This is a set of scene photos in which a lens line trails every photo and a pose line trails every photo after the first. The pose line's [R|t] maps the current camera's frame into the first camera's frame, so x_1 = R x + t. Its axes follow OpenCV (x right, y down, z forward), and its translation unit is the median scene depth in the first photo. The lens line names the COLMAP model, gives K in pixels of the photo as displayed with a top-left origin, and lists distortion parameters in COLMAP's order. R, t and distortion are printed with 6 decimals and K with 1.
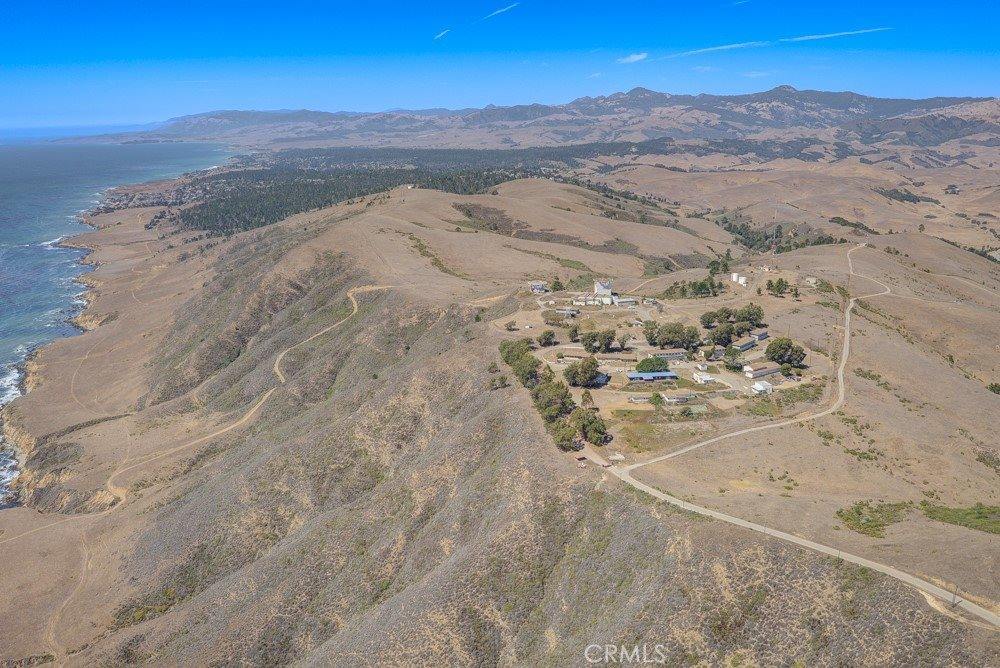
lens RADIAL K [[830.5, 0, 504.7], [0, 830.5, 332.7], [0, 0, 1]] dist [-0.095634, -0.033520]
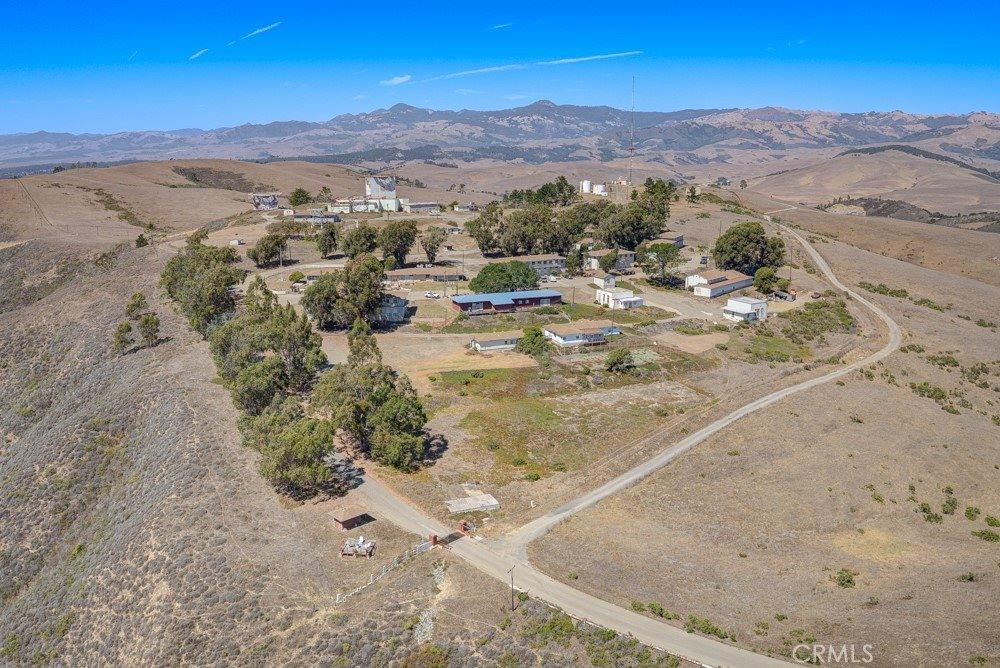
lens RADIAL K [[830.5, 0, 505.4], [0, 830.5, 328.7], [0, 0, 1]] dist [-0.095634, -0.033520]
pose [[0.961275, -0.055541, 0.269937, 0.057852], [0.064162, 0.997669, -0.023212, 0.079885], [-0.268018, 0.039633, 0.962598, 0.593140]]
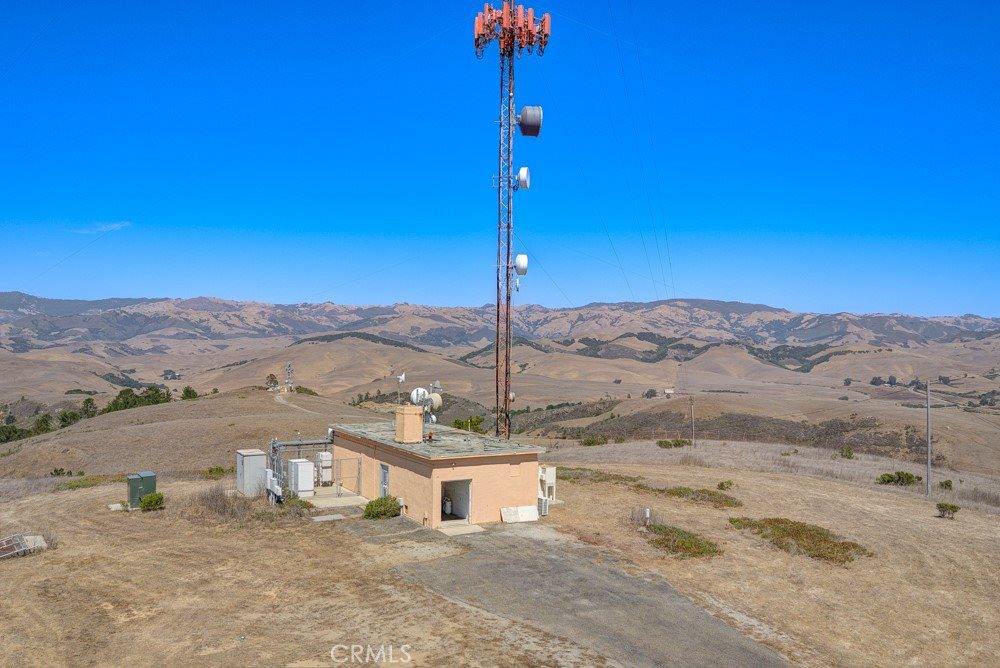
lens RADIAL K [[830.5, 0, 503.6], [0, 830.5, 334.2], [0, 0, 1]] dist [-0.095634, -0.033520]
pose [[0.586133, 0.018219, 0.810010, 0.447421], [0.188289, 0.969313, -0.158050, -0.122647], [-0.788032, 0.245154, 0.564716, 1.524743]]
